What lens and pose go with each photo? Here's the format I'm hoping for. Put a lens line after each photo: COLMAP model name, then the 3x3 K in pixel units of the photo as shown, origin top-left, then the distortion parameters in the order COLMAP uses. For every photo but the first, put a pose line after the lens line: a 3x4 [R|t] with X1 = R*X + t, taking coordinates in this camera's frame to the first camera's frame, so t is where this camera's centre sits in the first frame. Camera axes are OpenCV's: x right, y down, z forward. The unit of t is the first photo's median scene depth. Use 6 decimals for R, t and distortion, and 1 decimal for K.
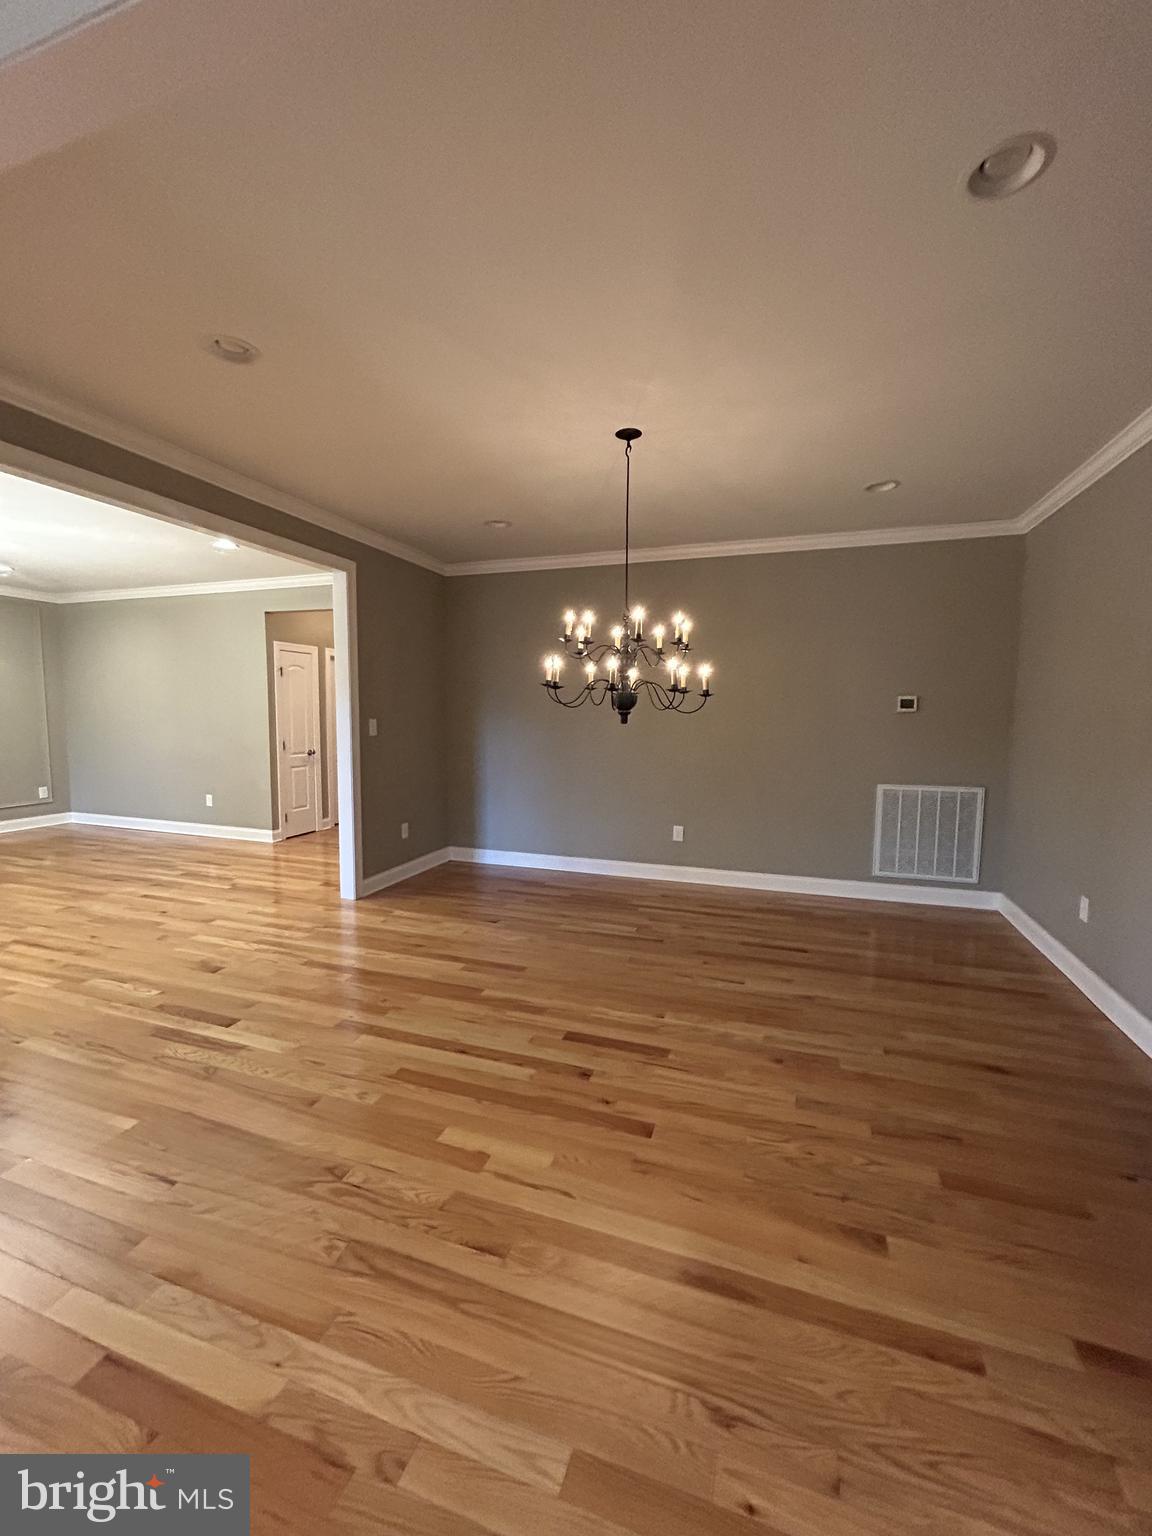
lens RADIAL K [[625.3, 0, 579.8], [0, 625.3, 763.3], [0, 0, 1]] dist [0.002260, -0.001166]
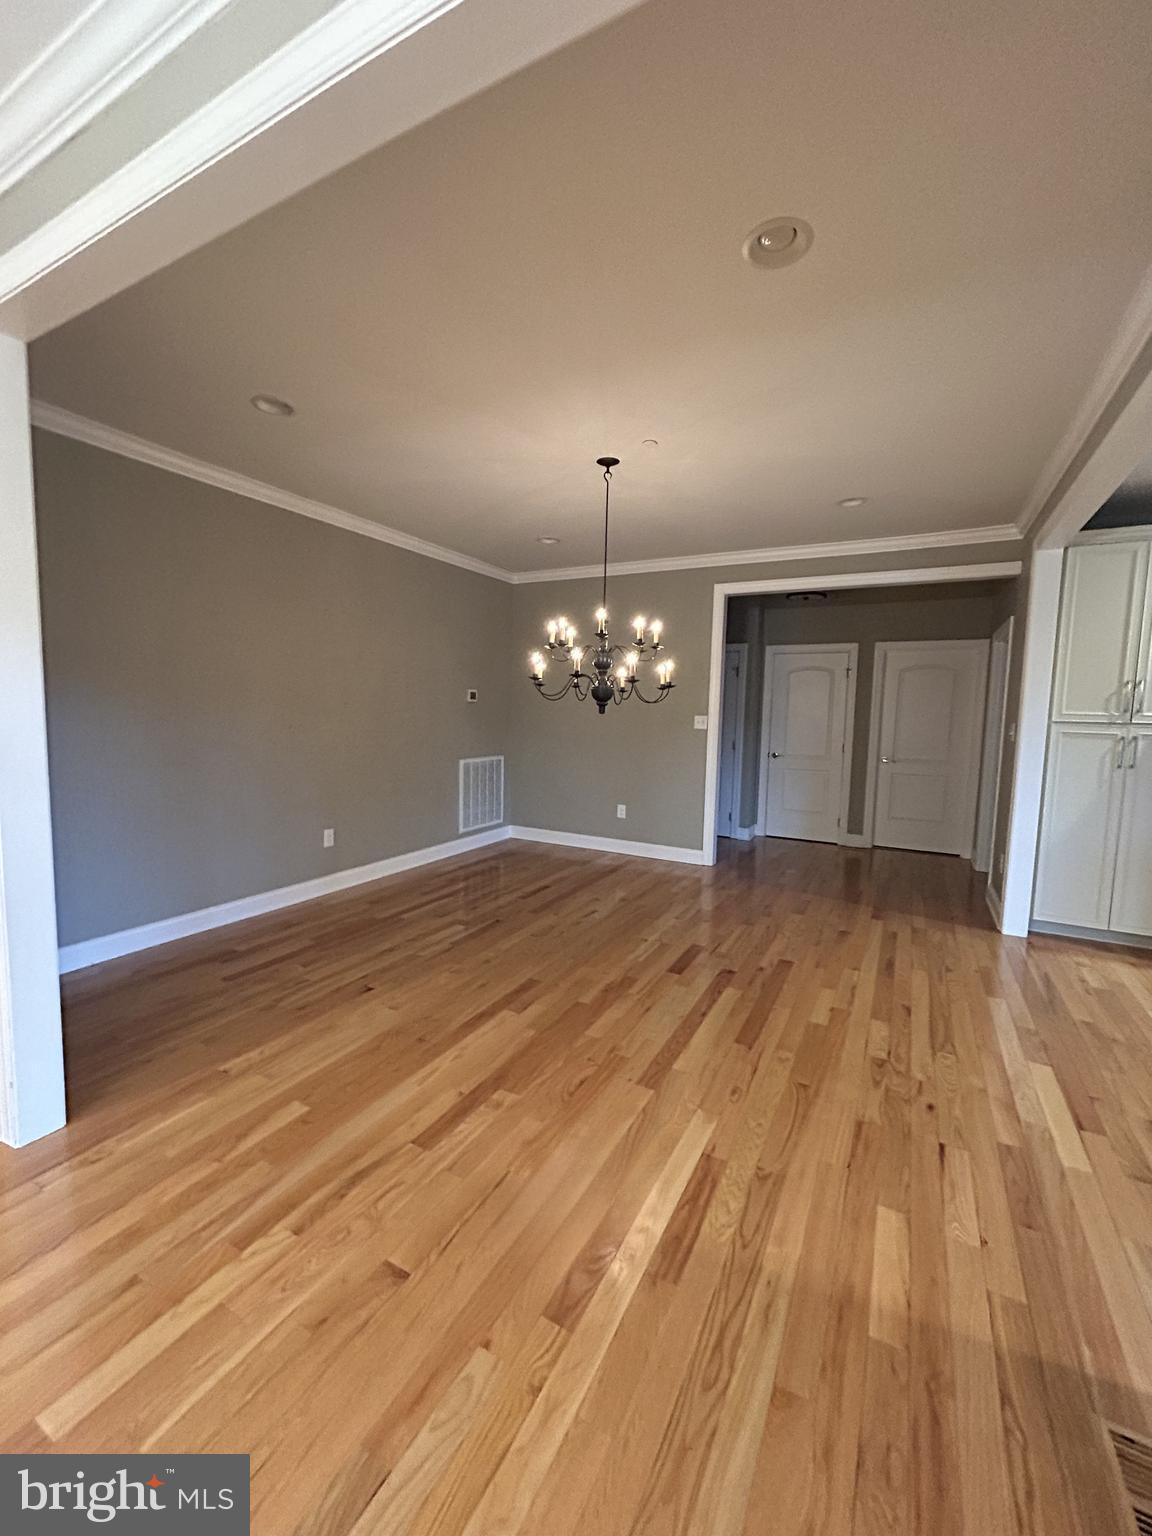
lens RADIAL K [[625.3, 0, 574.8], [0, 625.3, 767.0], [0, 0, 1]] dist [0.002260, -0.001166]
pose [[0.156701, -0.092151, 0.983338, -1.001535], [0.059628, 0.994704, 0.083714, -0.059881], [-0.985845, 0.045516, 0.161366, 0.813951]]
